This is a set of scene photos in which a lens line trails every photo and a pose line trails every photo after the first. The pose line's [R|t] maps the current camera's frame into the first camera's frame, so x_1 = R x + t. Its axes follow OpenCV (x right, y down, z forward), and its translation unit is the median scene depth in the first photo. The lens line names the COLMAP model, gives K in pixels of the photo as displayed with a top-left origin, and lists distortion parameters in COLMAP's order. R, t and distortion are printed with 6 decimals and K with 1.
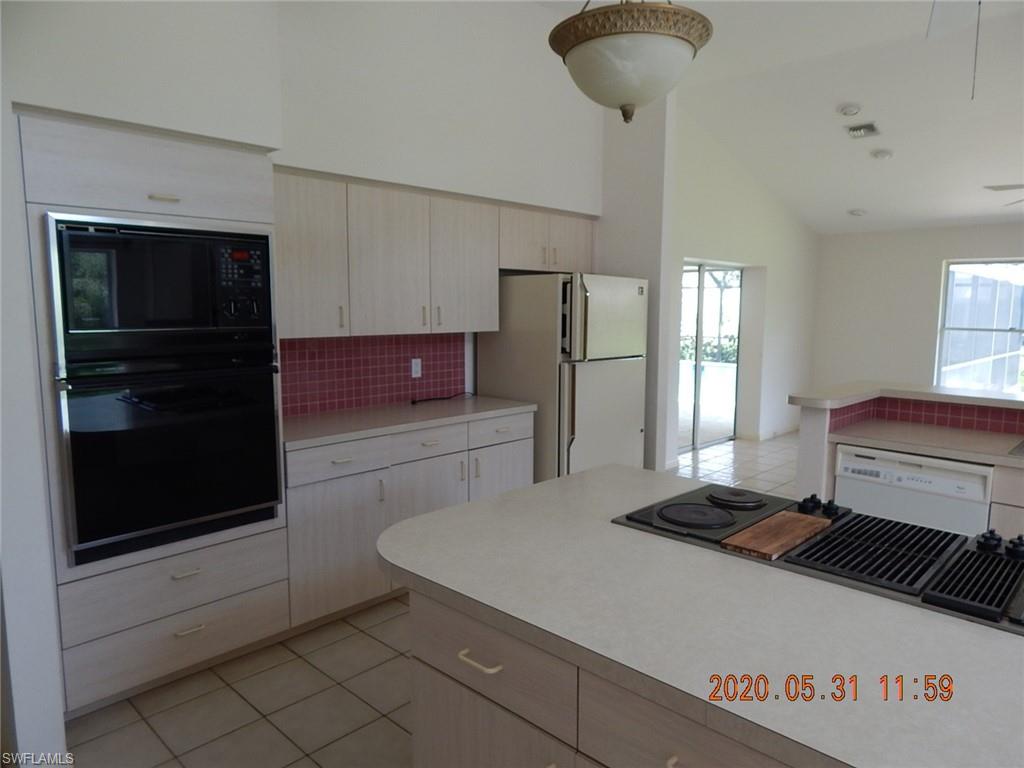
lens RADIAL K [[699.9, 0, 511.1], [0, 699.9, 382.2], [0, 0, 1]] dist [-0.009483, -0.006002]
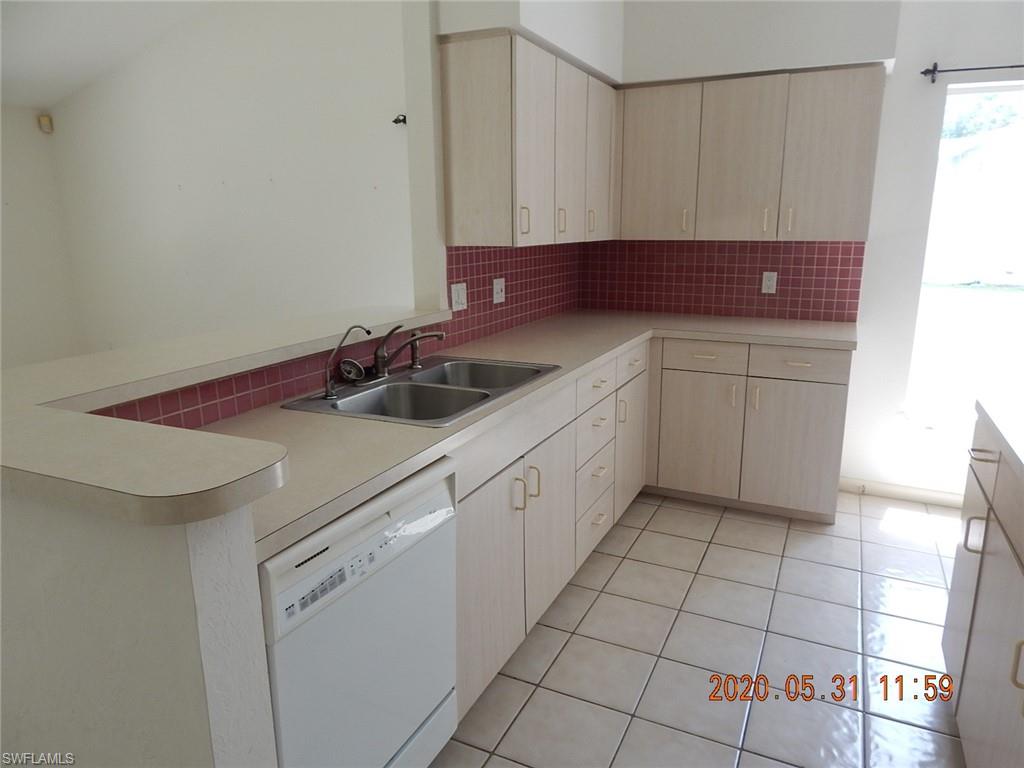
lens RADIAL K [[699.9, 0, 506.2], [0, 699.9, 382.5], [0, 0, 1]] dist [-0.009483, -0.006002]
pose [[-0.319051, -0.225044, 0.920631, 0.122025], [0.119848, 0.954020, 0.274740, -0.089398], [-0.940129, 0.197991, -0.277410, 1.009290]]
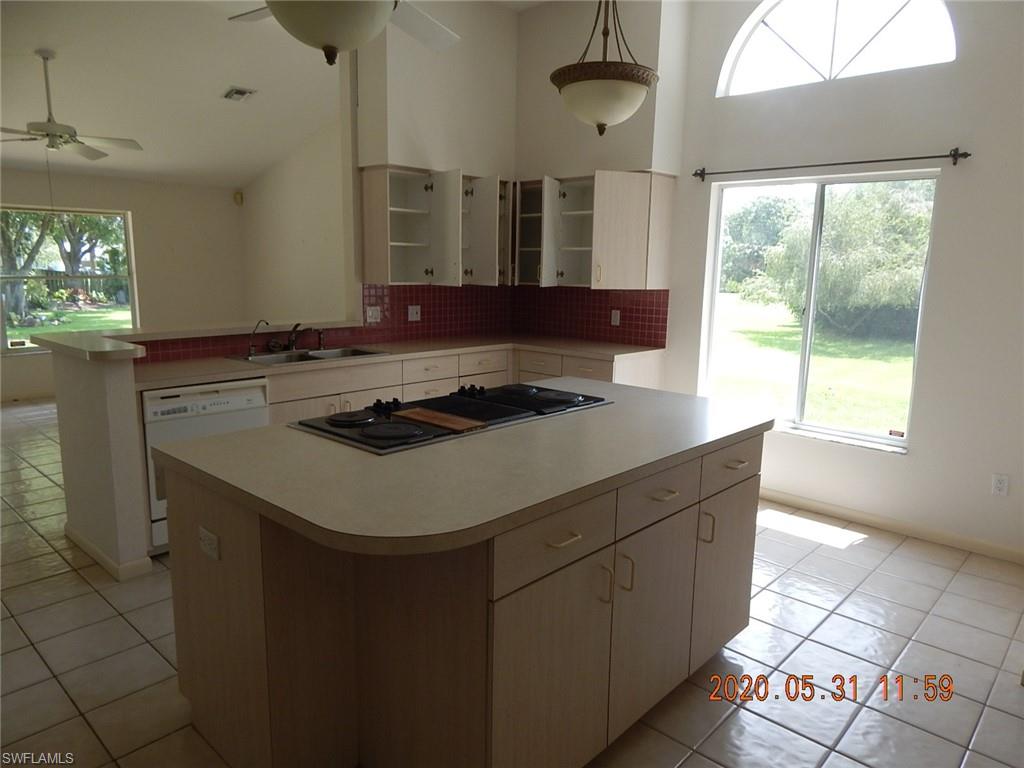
lens RADIAL K [[699.9, 0, 519.3], [0, 699.9, 388.2], [0, 0, 1]] dist [-0.009483, -0.006002]
pose [[-0.022409, -0.188621, 0.981794, -0.555708], [0.109097, 0.975715, 0.189943, -0.050866], [-0.993778, 0.111367, -0.001287, 0.483217]]
